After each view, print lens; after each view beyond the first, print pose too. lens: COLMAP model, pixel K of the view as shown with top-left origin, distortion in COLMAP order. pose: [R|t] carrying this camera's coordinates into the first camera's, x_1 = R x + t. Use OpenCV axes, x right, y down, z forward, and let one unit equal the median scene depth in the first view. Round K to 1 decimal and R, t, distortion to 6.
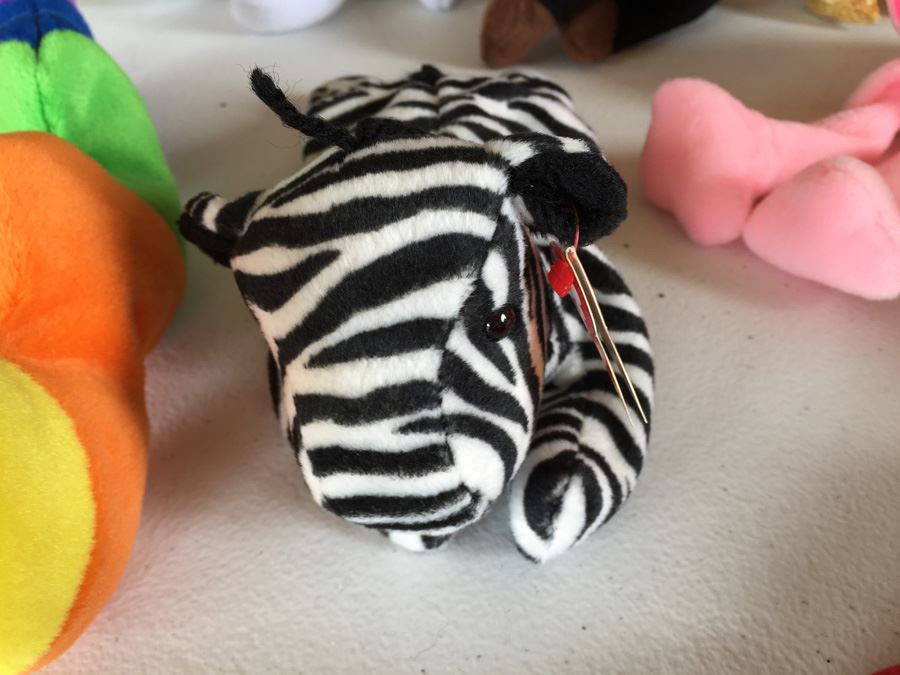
lens RADIAL K [[788.5, 0, 446.7], [0, 788.5, 331.6], [0, 0, 1]] dist [0.081355, -0.141381]
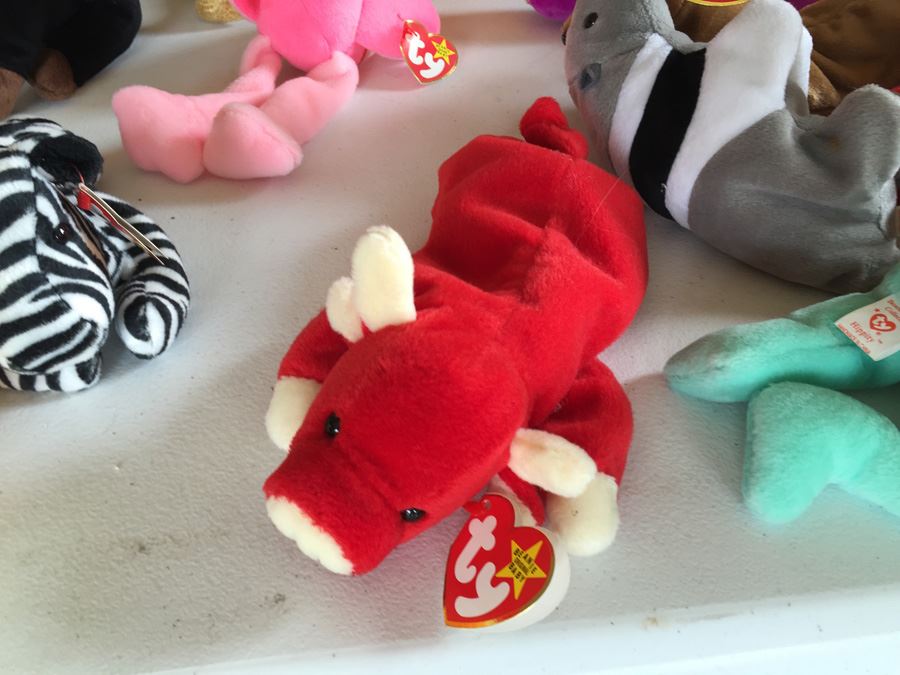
lens RADIAL K [[795.7, 0, 448.3], [0, 795.7, 336.2], [0, 0, 1]] dist [0.101728, -0.194255]
pose [[0.801364, -0.427237, 0.418669, -0.096910], [0.437050, 0.896061, 0.077853, 0.442201], [-0.408415, 0.120591, 0.904796, -1.020315]]
